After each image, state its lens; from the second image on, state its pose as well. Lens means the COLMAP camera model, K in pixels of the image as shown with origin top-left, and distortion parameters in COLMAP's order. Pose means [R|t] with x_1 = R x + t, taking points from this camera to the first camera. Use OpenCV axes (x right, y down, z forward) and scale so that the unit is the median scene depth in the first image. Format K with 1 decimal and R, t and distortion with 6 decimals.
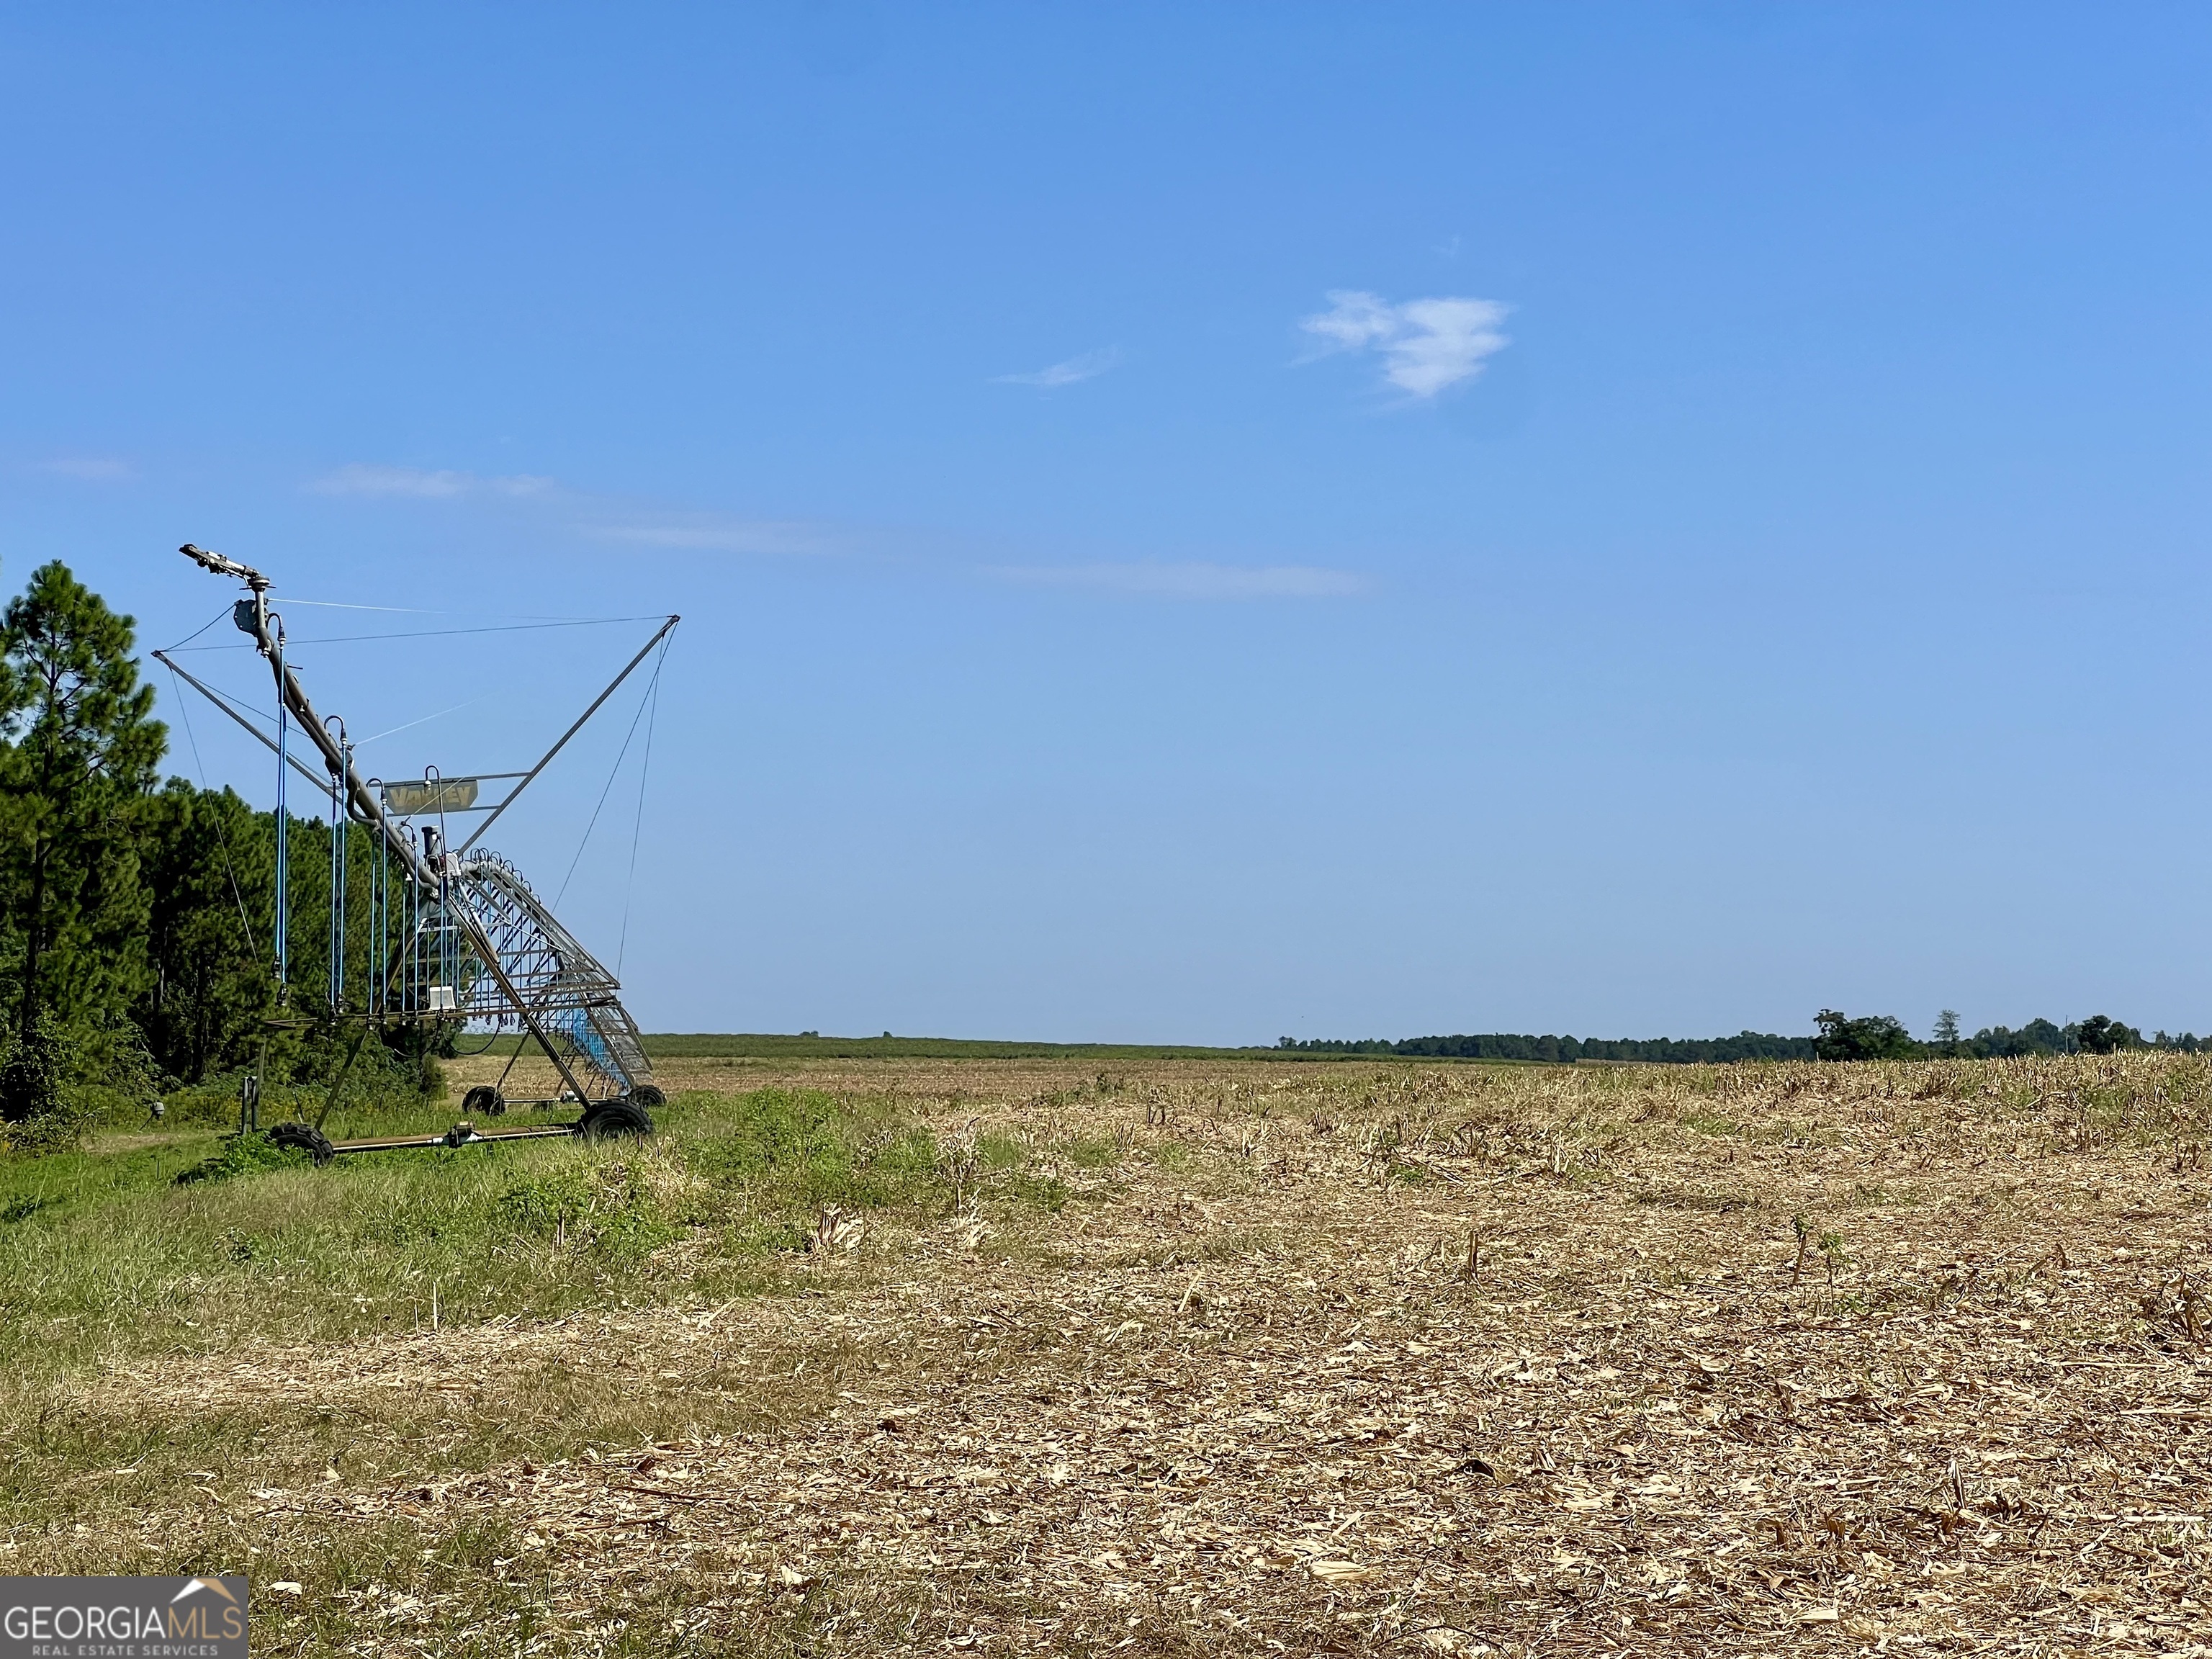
lens RADIAL K [[4930.8, 0, 1125.6], [0, 4930.8, 839.9], [0, 0, 1]] dist [0.251269, 0.000000]
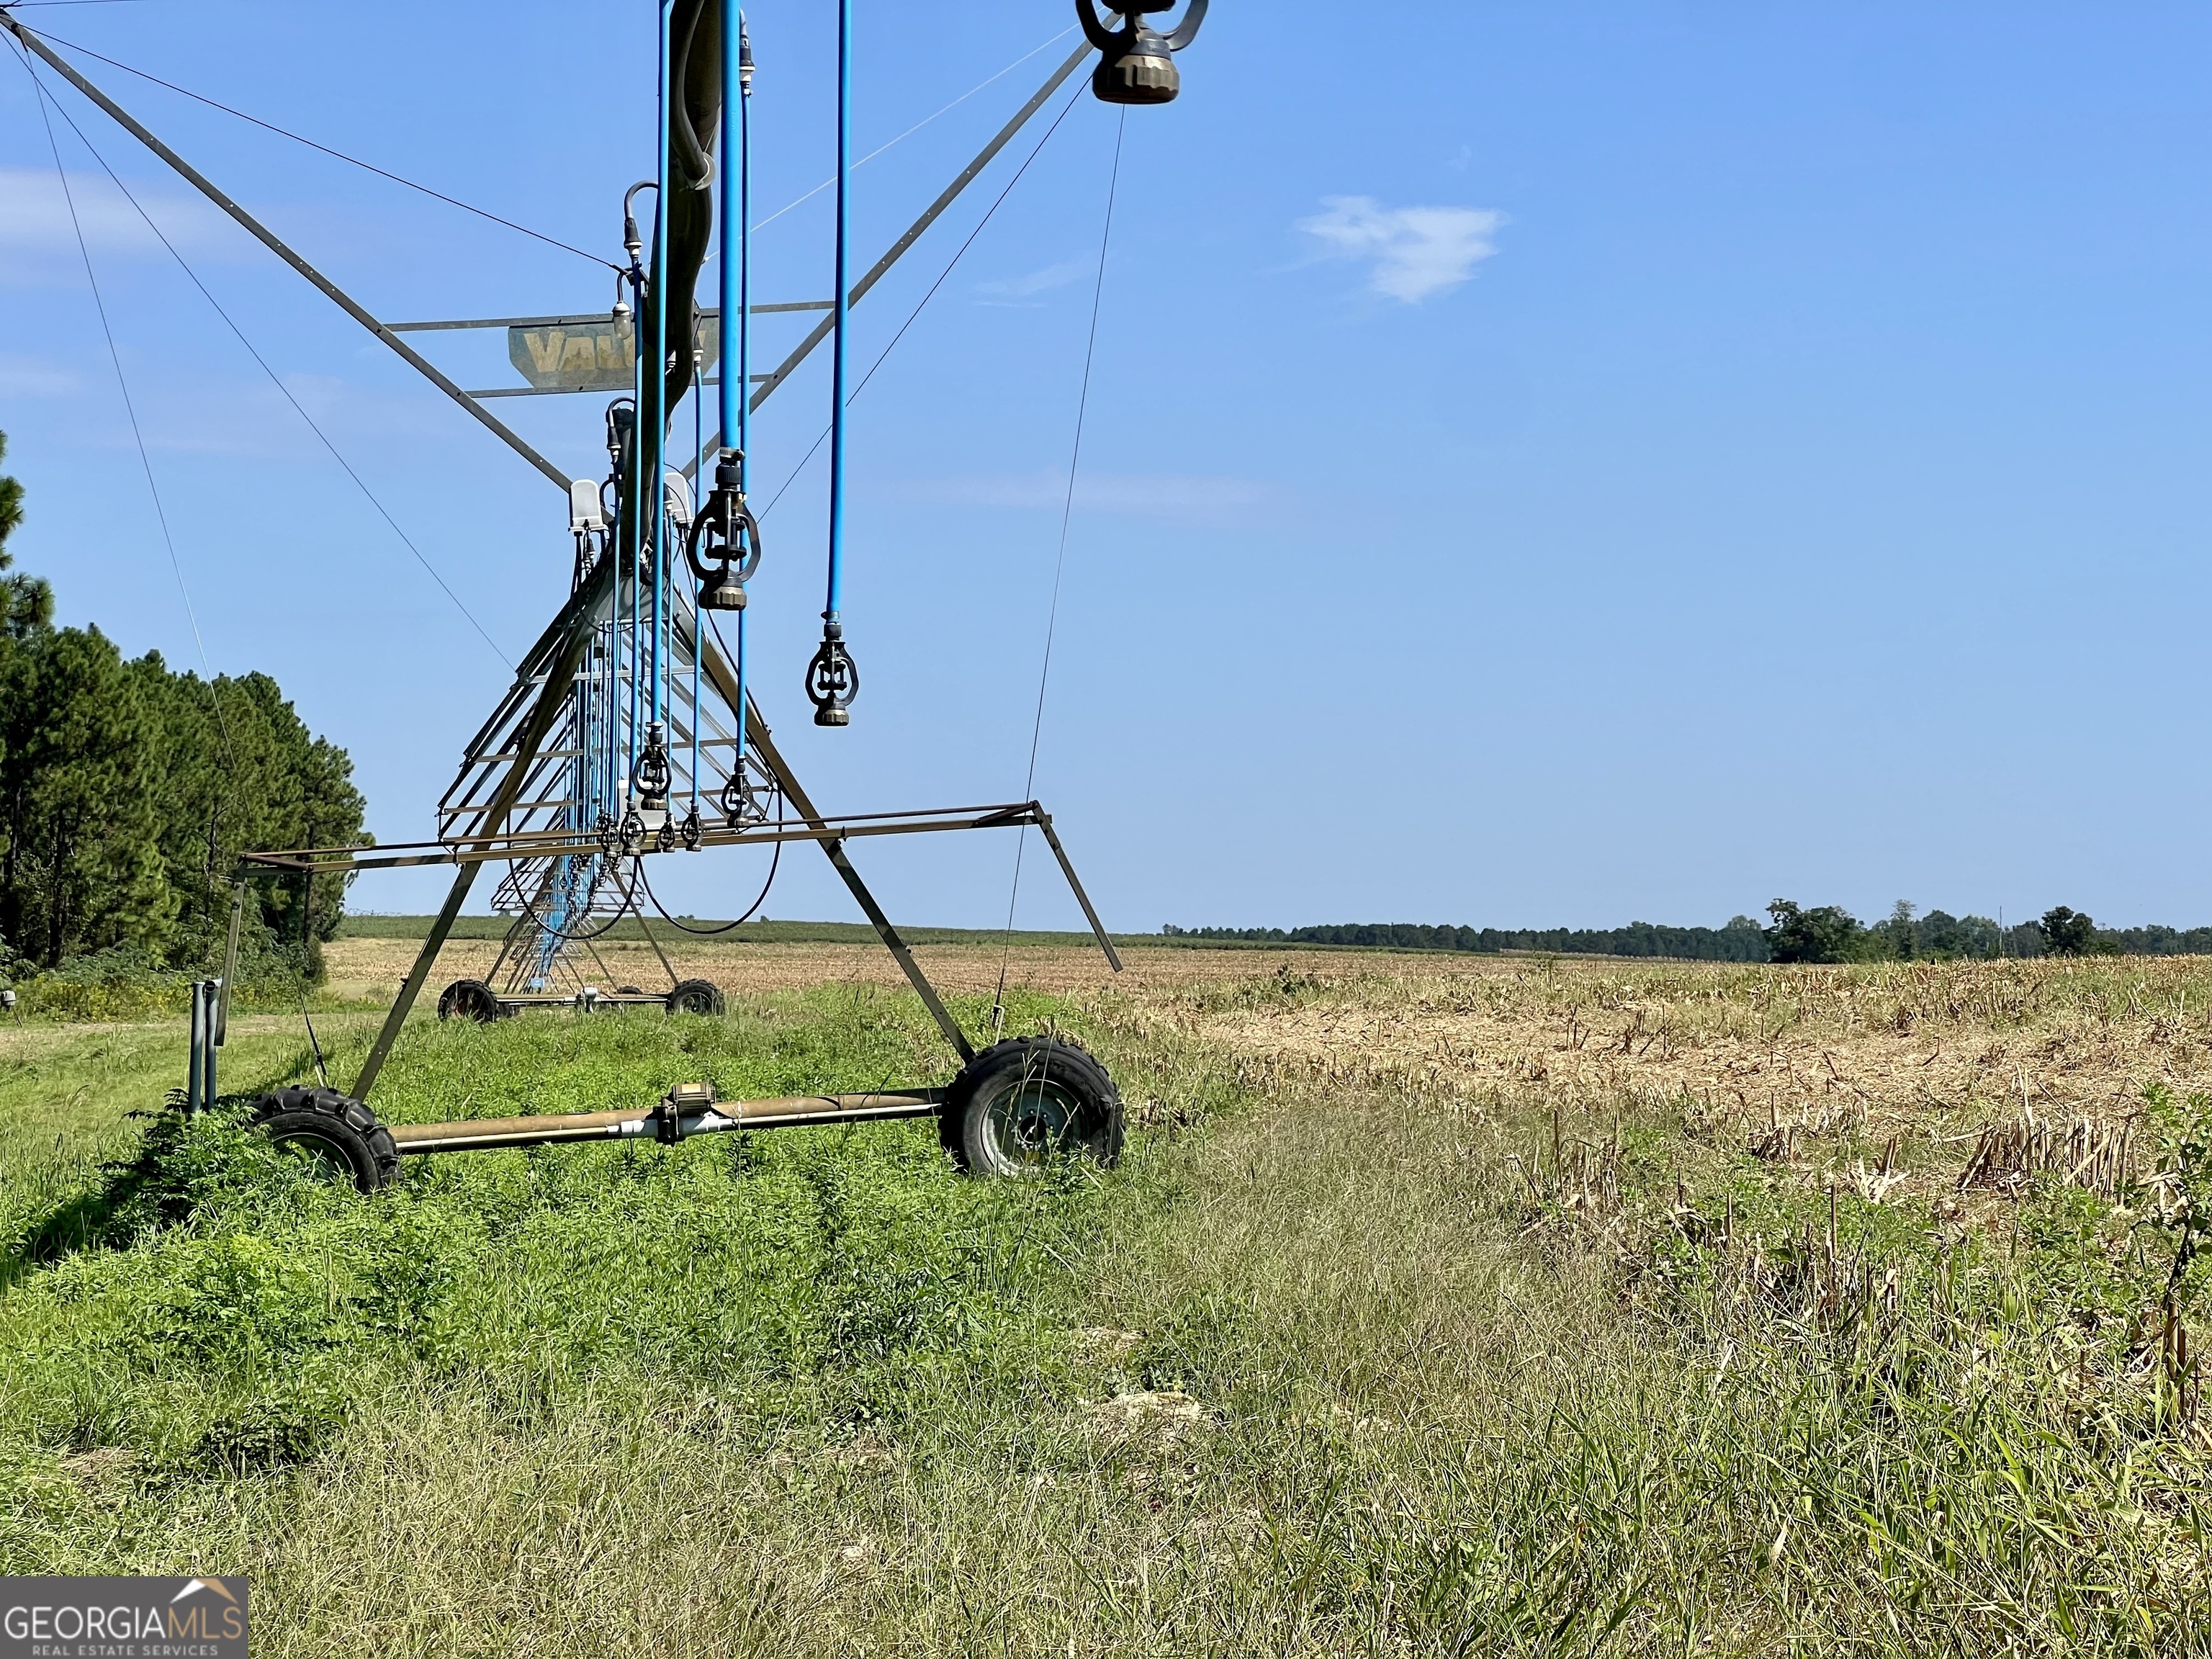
lens RADIAL K [[4930.8, 0, 1124.3], [0, 4930.8, 753.6], [0, 0, 1]] dist [0.251269, 0.000000]
pose [[0.999602, 0.007551, 0.027181, -0.024981], [-0.007696, 0.999957, 0.005223, 0.005760], [-0.027141, -0.005430, 0.999617, 0.130147]]
